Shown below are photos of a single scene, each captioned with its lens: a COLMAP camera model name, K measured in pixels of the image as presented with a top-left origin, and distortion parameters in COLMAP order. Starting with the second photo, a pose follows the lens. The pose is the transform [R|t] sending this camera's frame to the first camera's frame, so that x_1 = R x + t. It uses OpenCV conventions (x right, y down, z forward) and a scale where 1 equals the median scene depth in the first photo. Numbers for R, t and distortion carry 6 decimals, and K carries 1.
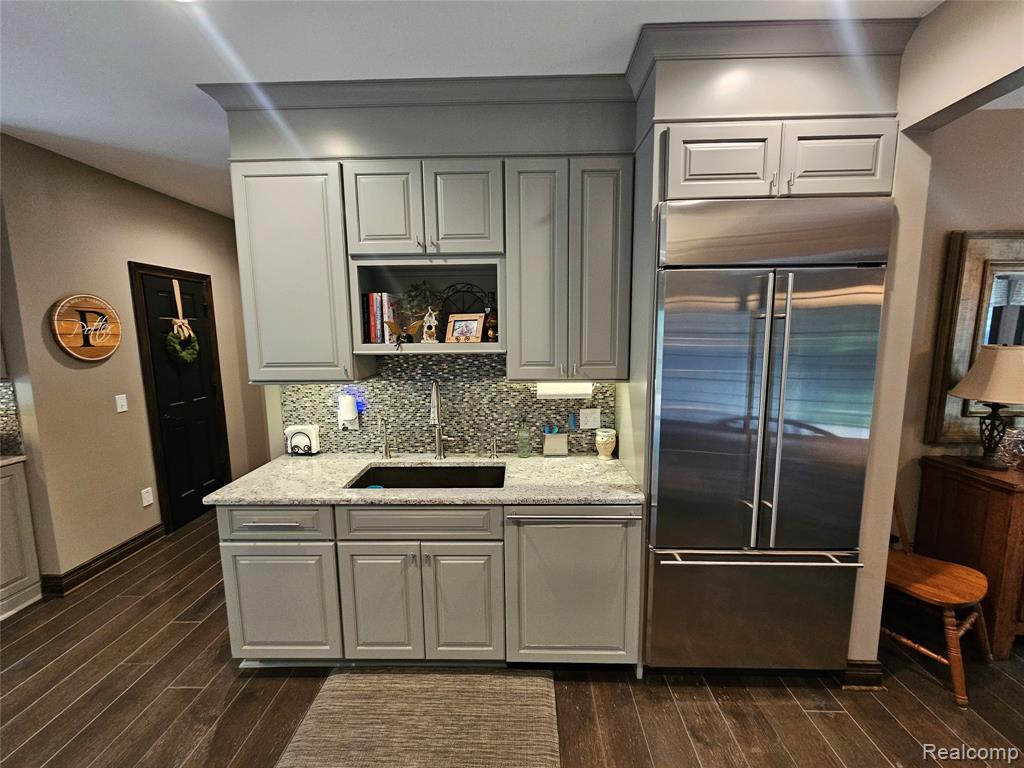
lens RADIAL K [[421.5, 0, 513.6], [0, 421.5, 385.0], [0, 0, 1]] dist [-0.000278, 0.000110]
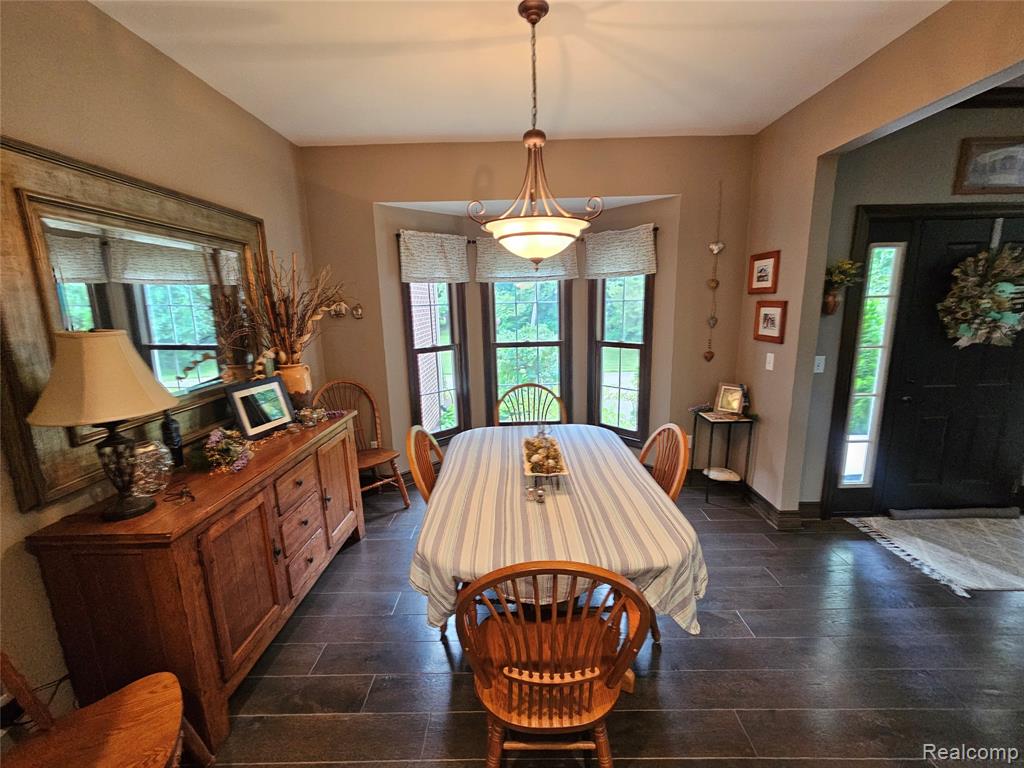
lens RADIAL K [[421.5, 0, 520.7], [0, 421.5, 381.8], [0, 0, 1]] dist [-0.000278, 0.000110]
pose [[-0.023709, -0.178412, 0.983670, 0.443306], [0.148503, 0.972402, 0.179948, -0.032776], [-0.988628, 0.150344, 0.003440, 0.320332]]
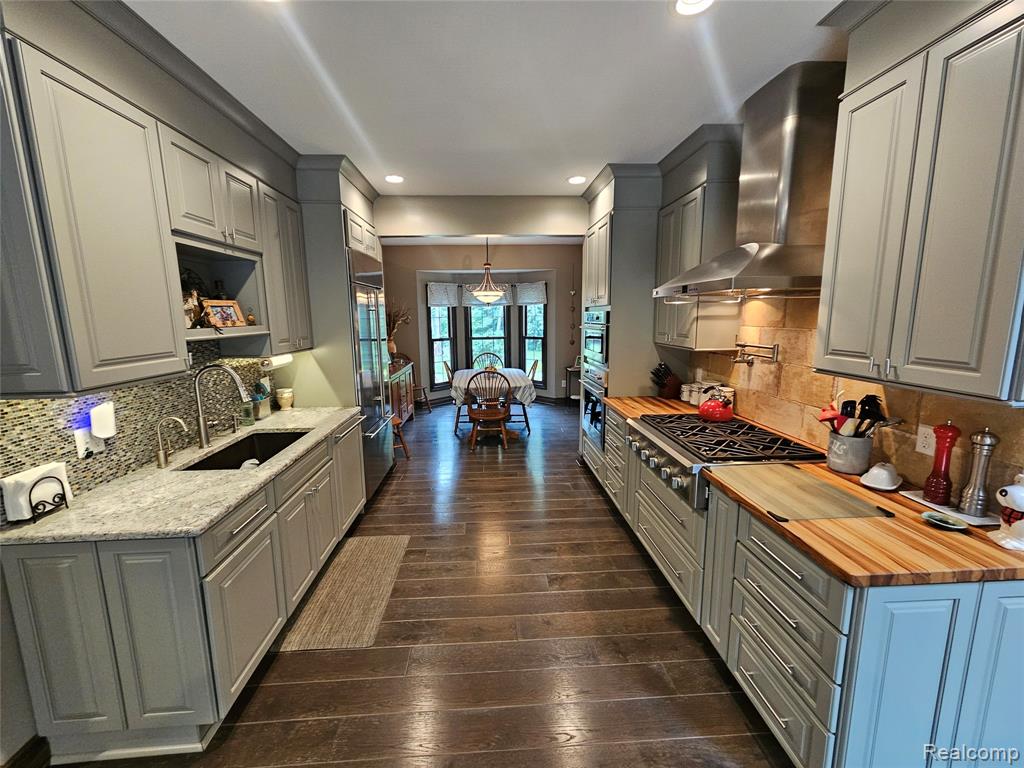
lens RADIAL K [[421.5, 0, 510.4], [0, 421.5, 386.5], [0, 0, 1]] dist [-0.000278, 0.000110]
pose [[-0.074644, -0.158117, 0.984595, -1.150130], [0.139418, 0.975998, 0.167306, -0.027984], [-0.987416, 0.149759, -0.050808, 0.327392]]
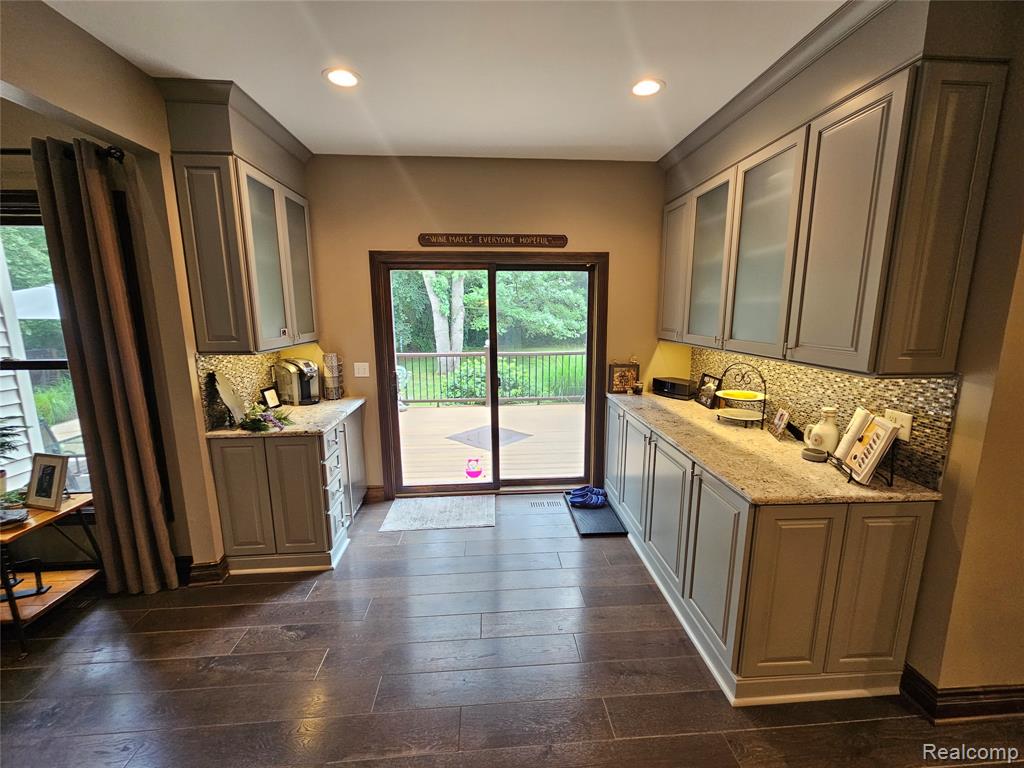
lens RADIAL K [[421.5, 0, 517.2], [0, 421.5, 379.5], [0, 0, 1]] dist [-0.000278, 0.000110]
pose [[0.100684, 0.171816, -0.979970, -0.657128], [-0.125381, 0.979314, 0.158819, -0.025591], [0.986986, 0.106879, 0.120144, 0.279419]]
